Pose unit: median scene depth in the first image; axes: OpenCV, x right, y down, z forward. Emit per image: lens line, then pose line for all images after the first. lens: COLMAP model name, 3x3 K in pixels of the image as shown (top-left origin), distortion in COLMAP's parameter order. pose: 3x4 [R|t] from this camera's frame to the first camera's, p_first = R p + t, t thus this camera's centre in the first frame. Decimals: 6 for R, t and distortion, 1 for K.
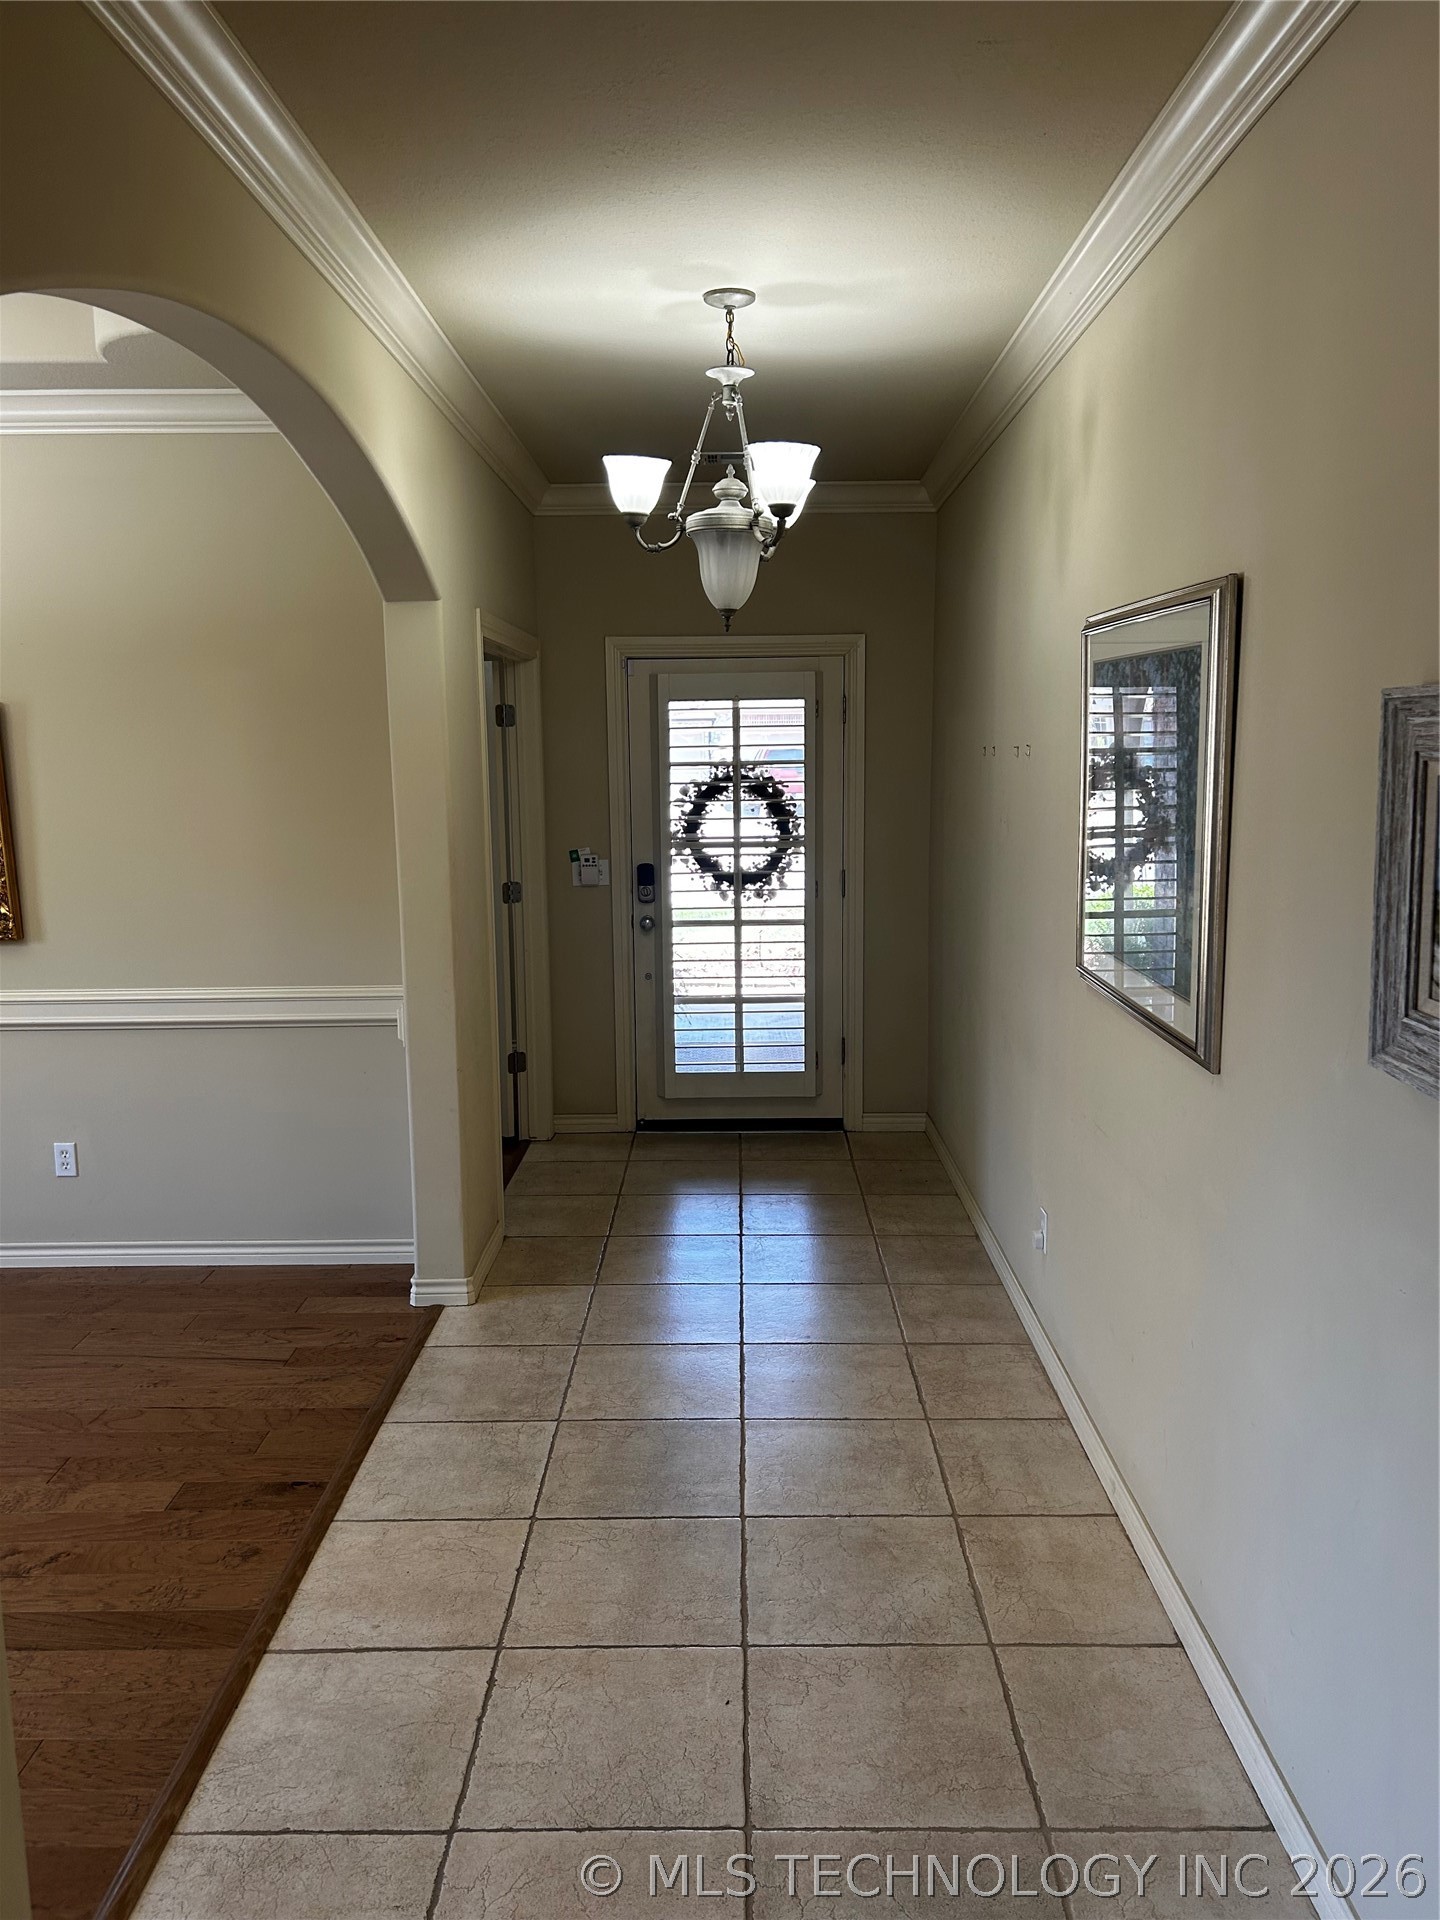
lens RADIAL K [[1438.1, 0, 720.1], [0, 1438.1, 957.0], [0, 0, 1]] dist [0.074943, -0.089706]
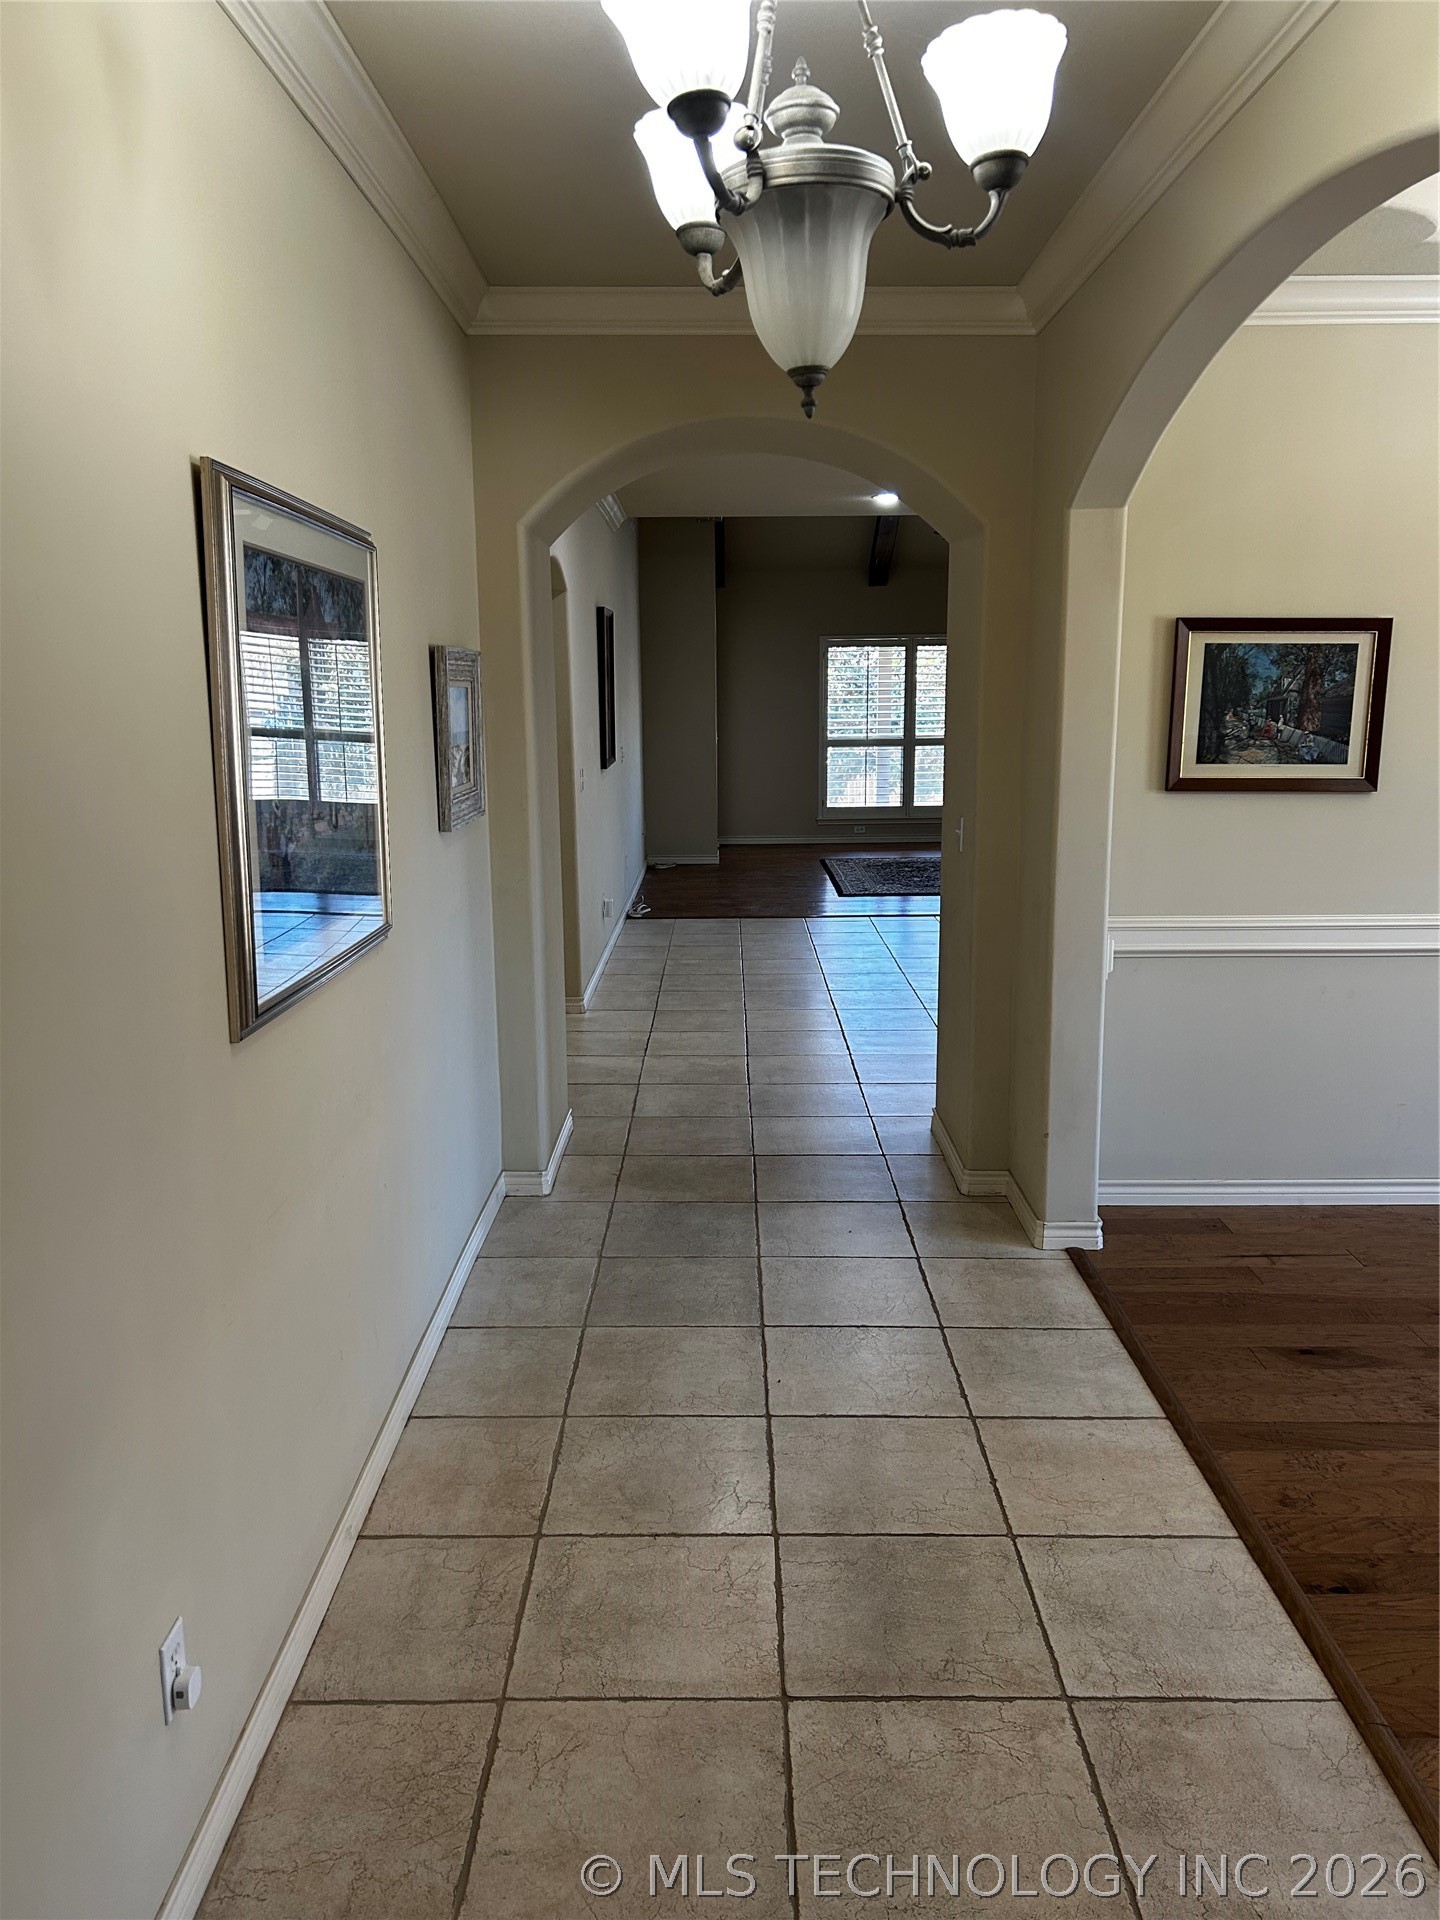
lens RADIAL K [[1438.1, 0, 723.9], [0, 1438.1, 956.6], [0, 0, 1]] dist [0.074943, -0.089706]
pose [[-0.999771, 0.020687, -0.005451, 0.048198], [0.017707, 0.943191, 0.331779, -0.264895], [0.012004, 0.331606, -0.943342, 1.857719]]
